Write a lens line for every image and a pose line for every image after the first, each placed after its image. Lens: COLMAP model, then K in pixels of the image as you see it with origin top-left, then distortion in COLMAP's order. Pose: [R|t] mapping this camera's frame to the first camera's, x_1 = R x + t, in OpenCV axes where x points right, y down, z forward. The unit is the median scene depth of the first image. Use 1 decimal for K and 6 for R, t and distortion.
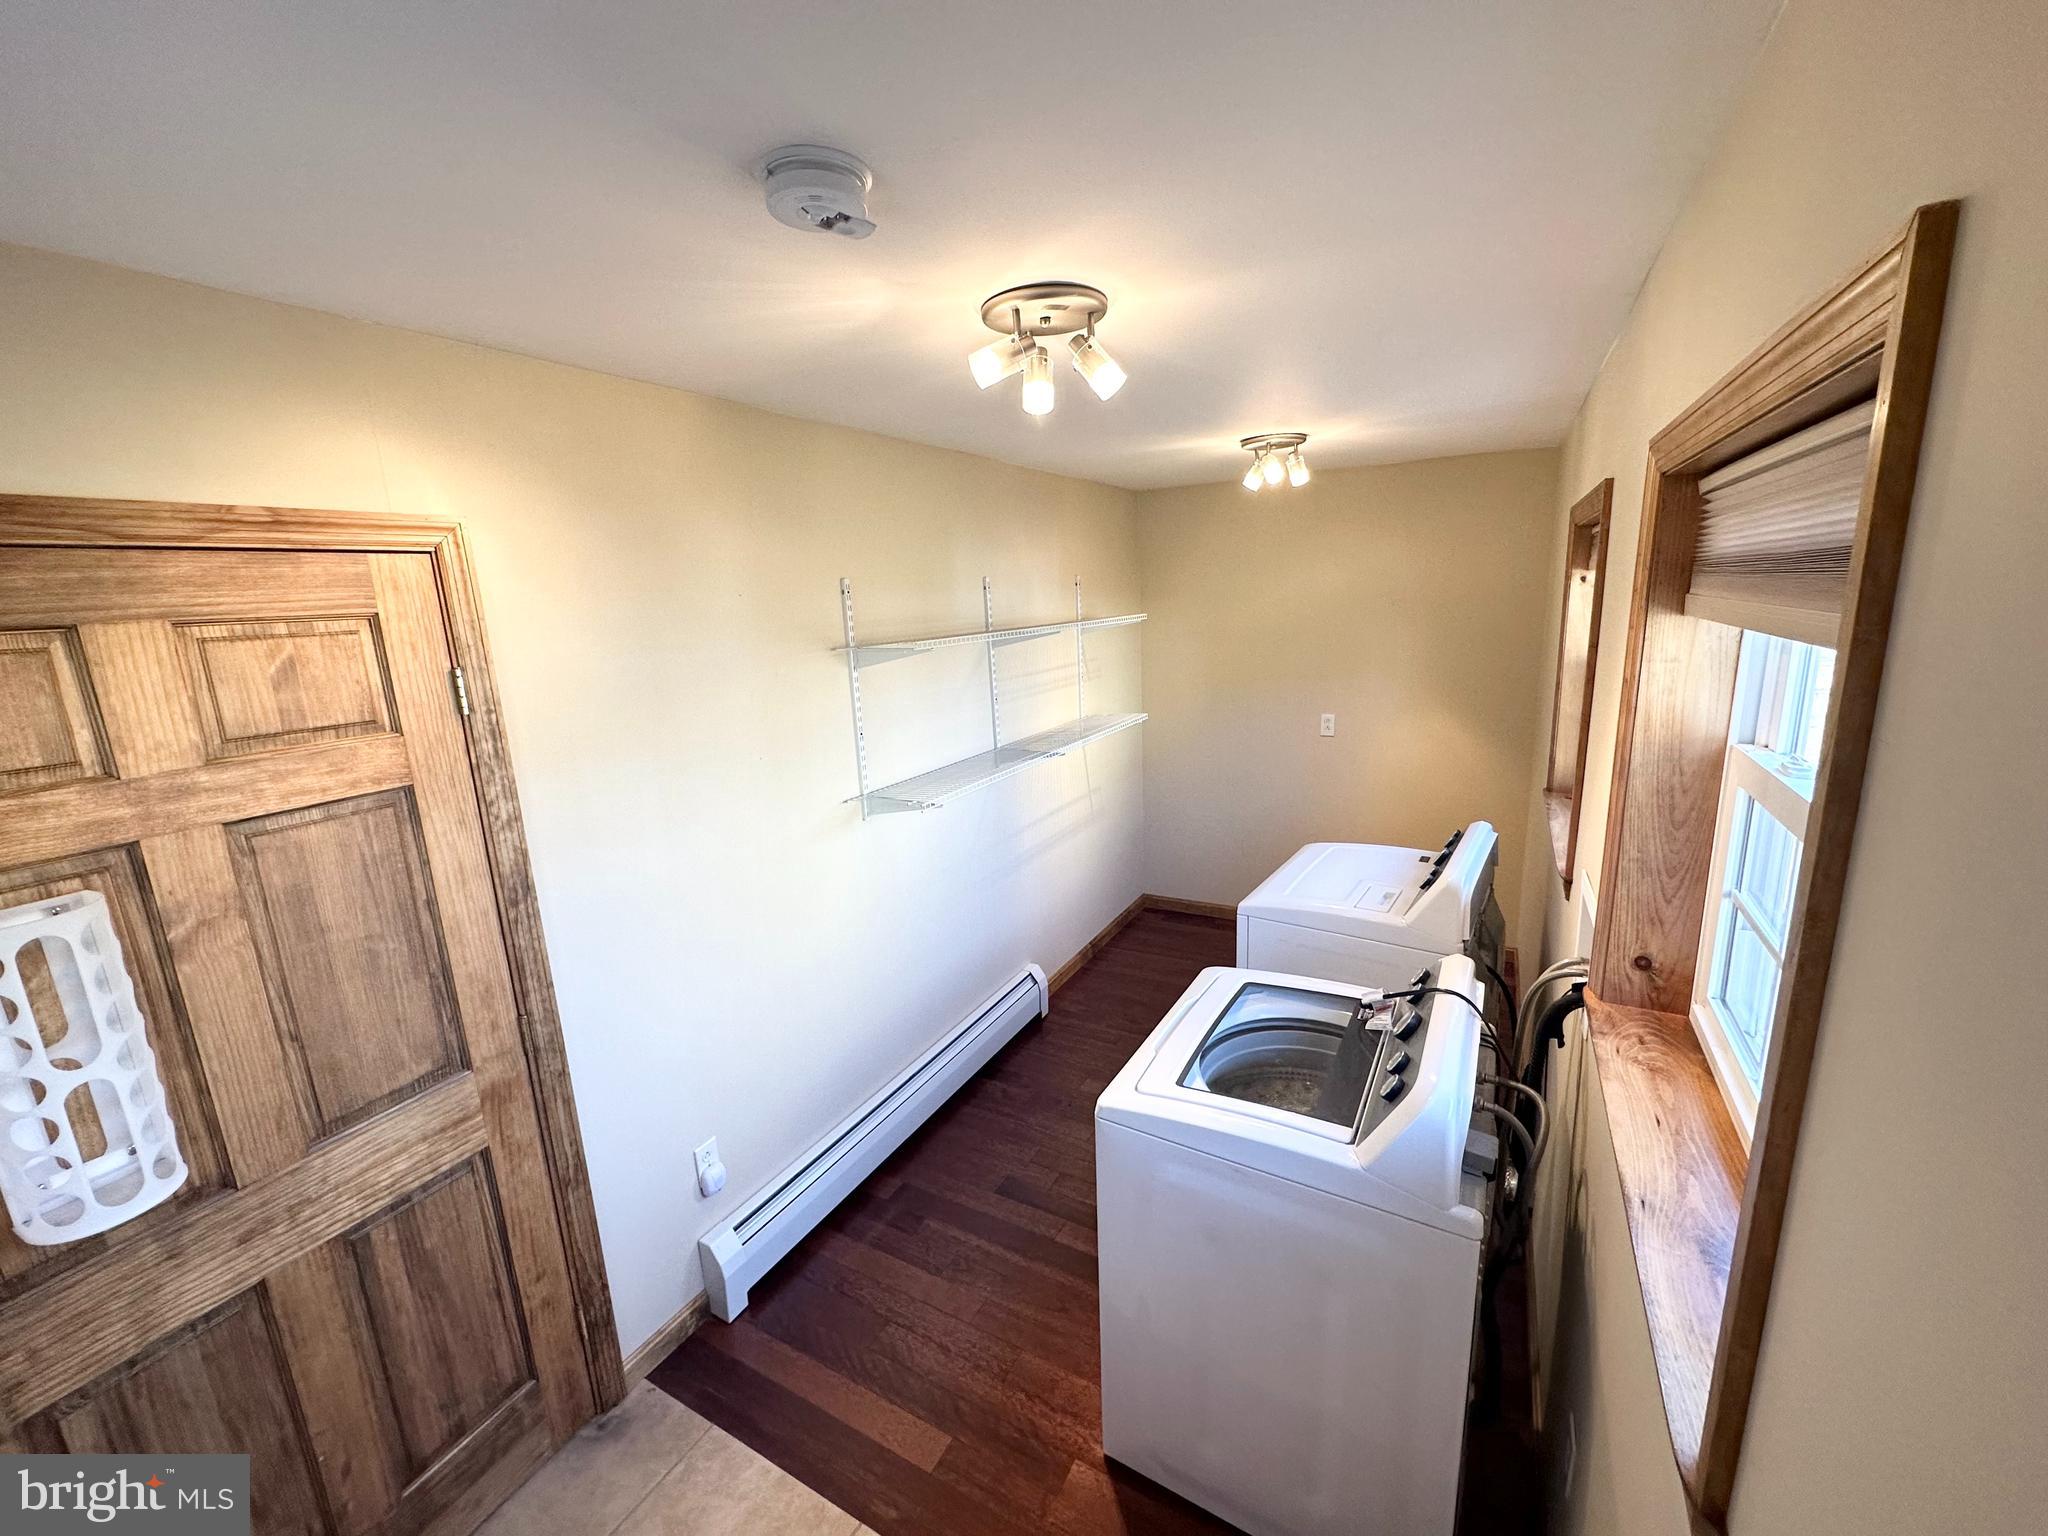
lens RADIAL K [[820.8, 0, 1026.2], [0, 820.8, 762.3], [0, 0, 1]] dist [-0.000694, -0.000088]
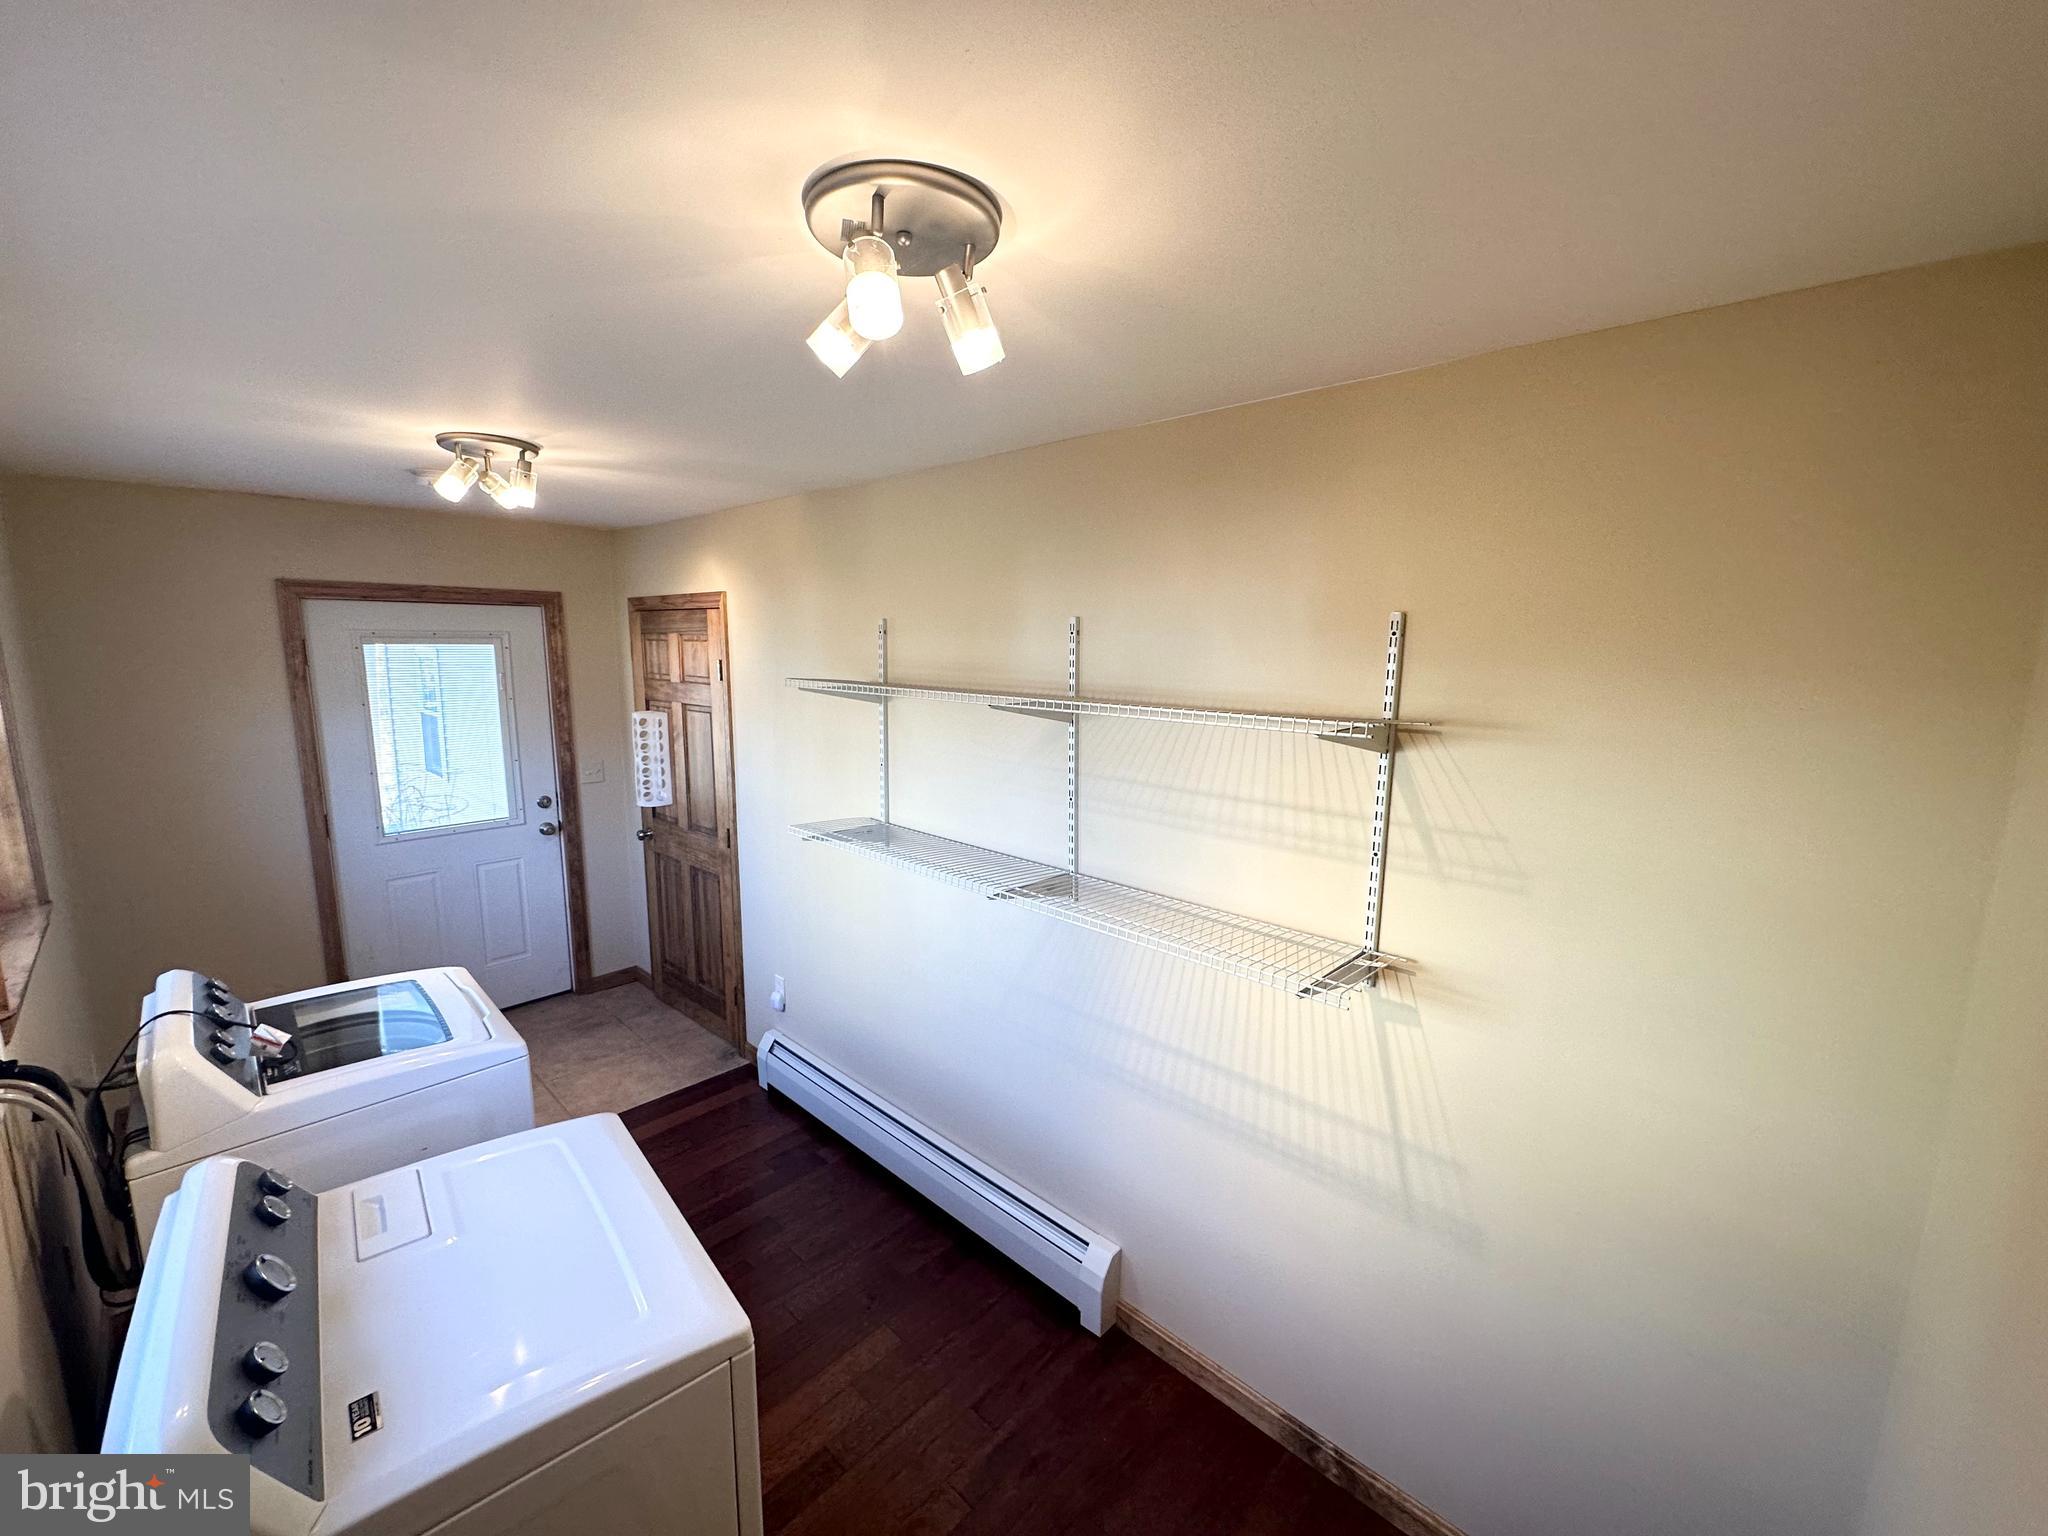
lens RADIAL K [[820.8, 0, 1020.0], [0, 820.8, 783.5], [0, 0, 1]] dist [-0.000694, -0.000088]
pose [[-0.248285, 0.198373, -0.948158, 0.615464], [-0.202253, 0.946618, 0.251013, -0.253276], [0.947337, 0.254091, -0.194910, 1.112628]]
